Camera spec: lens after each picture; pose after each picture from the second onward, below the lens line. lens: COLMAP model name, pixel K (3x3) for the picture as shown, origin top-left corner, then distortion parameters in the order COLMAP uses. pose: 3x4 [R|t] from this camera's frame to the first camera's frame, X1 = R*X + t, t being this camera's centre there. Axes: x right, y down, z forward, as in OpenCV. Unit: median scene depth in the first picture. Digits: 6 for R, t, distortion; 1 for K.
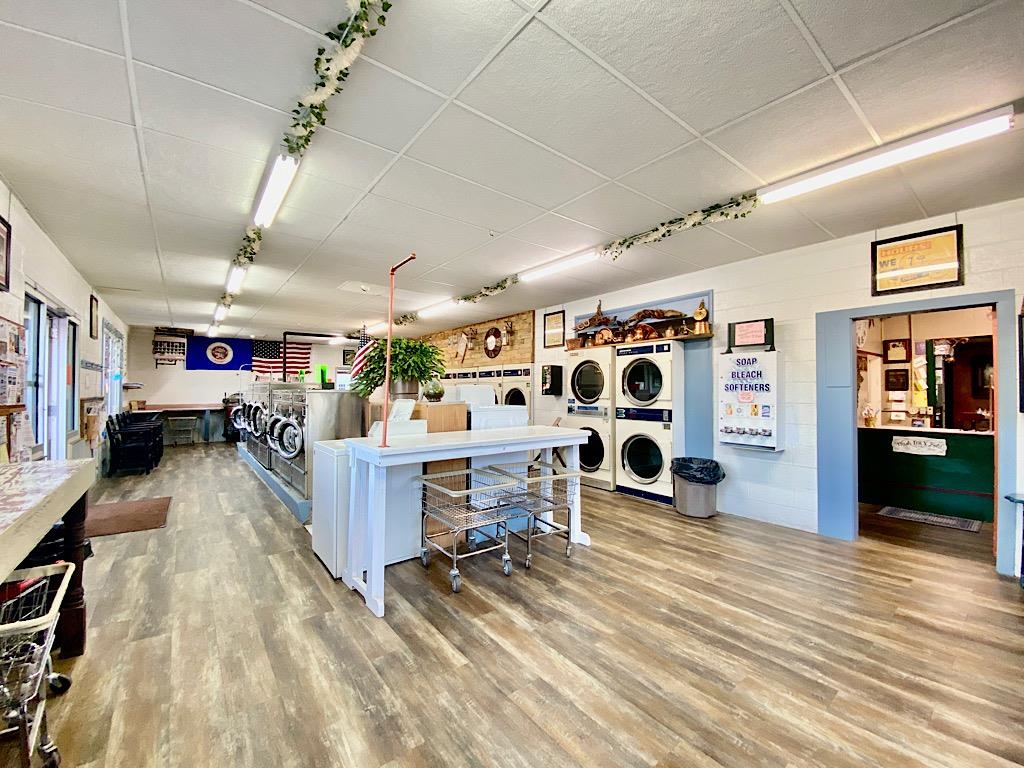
lens RADIAL K [[418.6, 0, 524.6], [0, 418.6, 385.1], [0, 0, 1]] dist [0.003074, -0.002214]
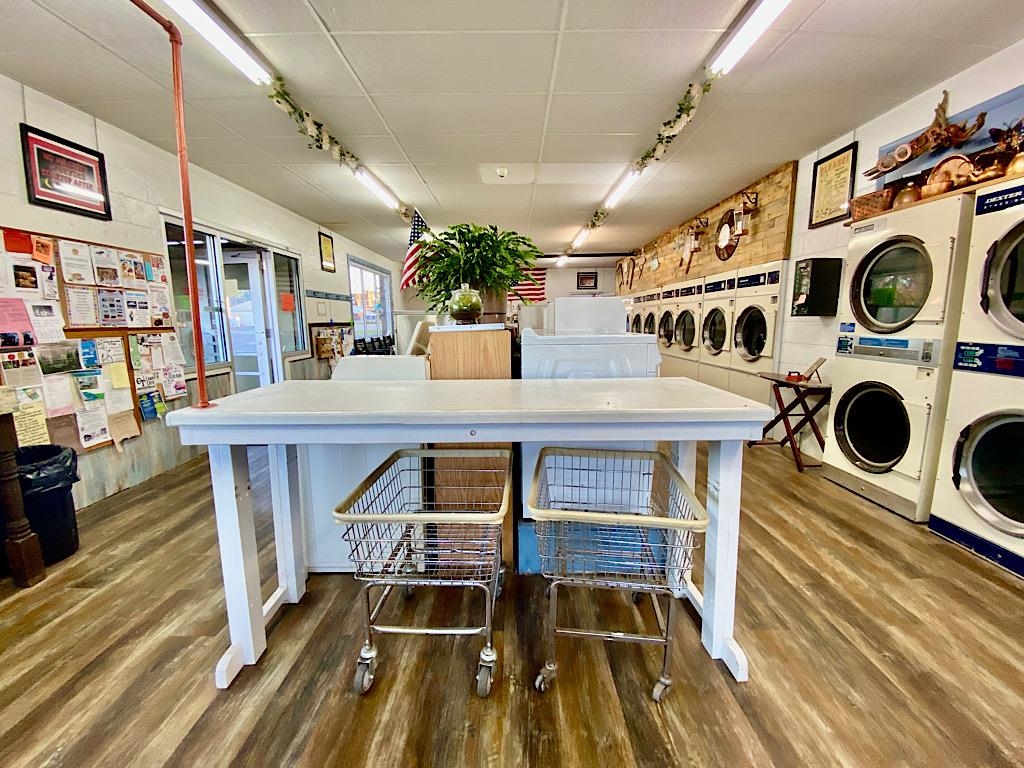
lens RADIAL K [[427.8, 0, 513.4], [0, 427.8, 391.9], [0, 0, 1]] dist [-0.021666, -0.003642]
pose [[0.776300, 0.095416, -0.623100, 0.112061], [0.018231, 0.984666, 0.173495, 0.017711], [0.630099, -0.146044, 0.762657, 0.319795]]
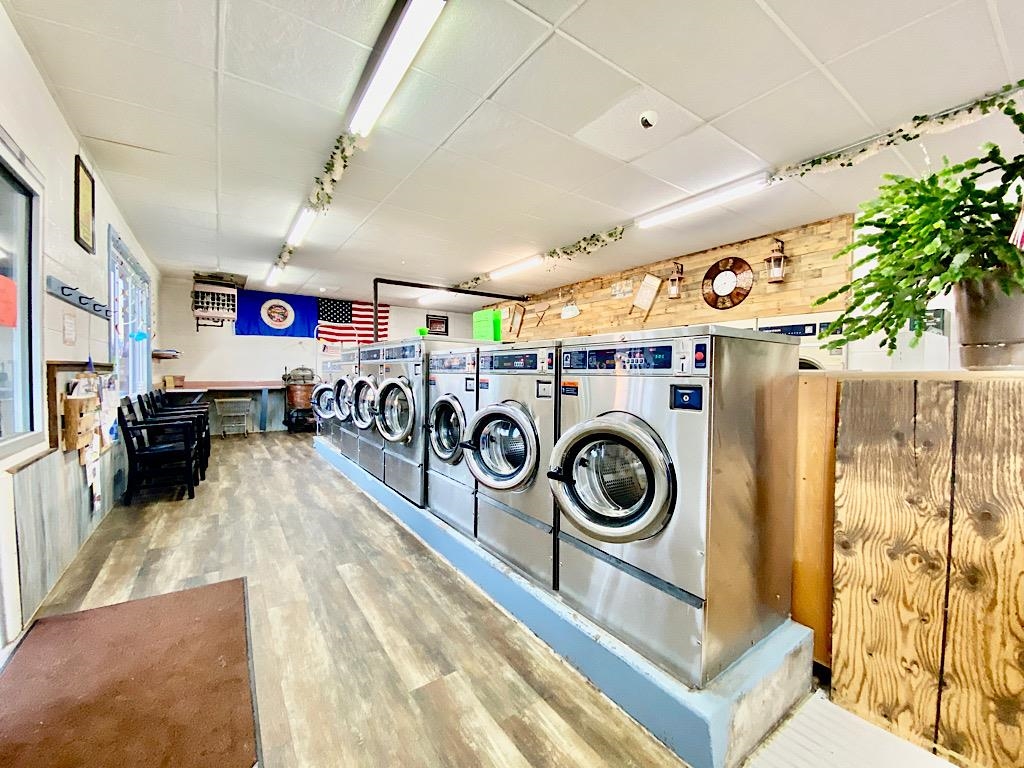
lens RADIAL K [[418.6, 0, 518.2], [0, 418.6, 385.6], [0, 0, 1]] dist [0.003074, -0.002214]
pose [[0.997899, 0.010434, -0.063949, -0.395368], [-0.007678, 0.999038, 0.043184, 0.025893], [0.064338, -0.042603, 0.997018, 0.438944]]
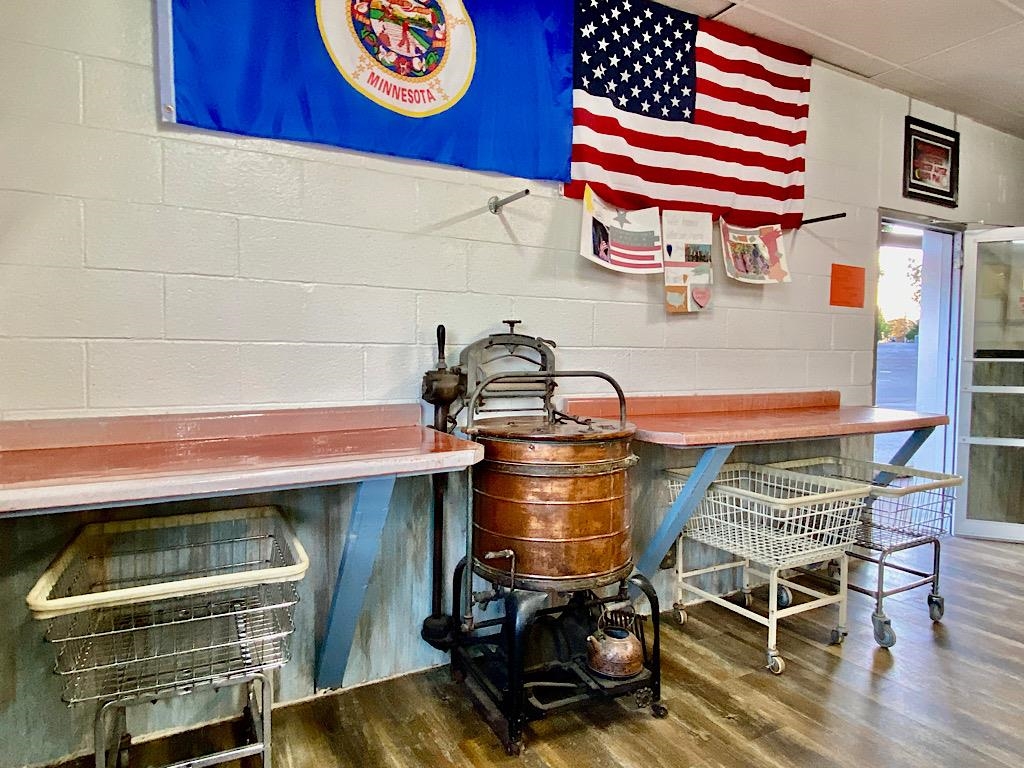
lens RADIAL K [[627.8, 0, 514.1], [0, 627.8, 378.3], [0, 0, 1]] dist [0.006591, 0.000500]
pose [[0.982304, 0.010327, -0.187008, -1.025328], [0.001075, 0.998151, 0.060768, 0.033759], [0.187290, -0.059894, 0.980477, 1.264923]]
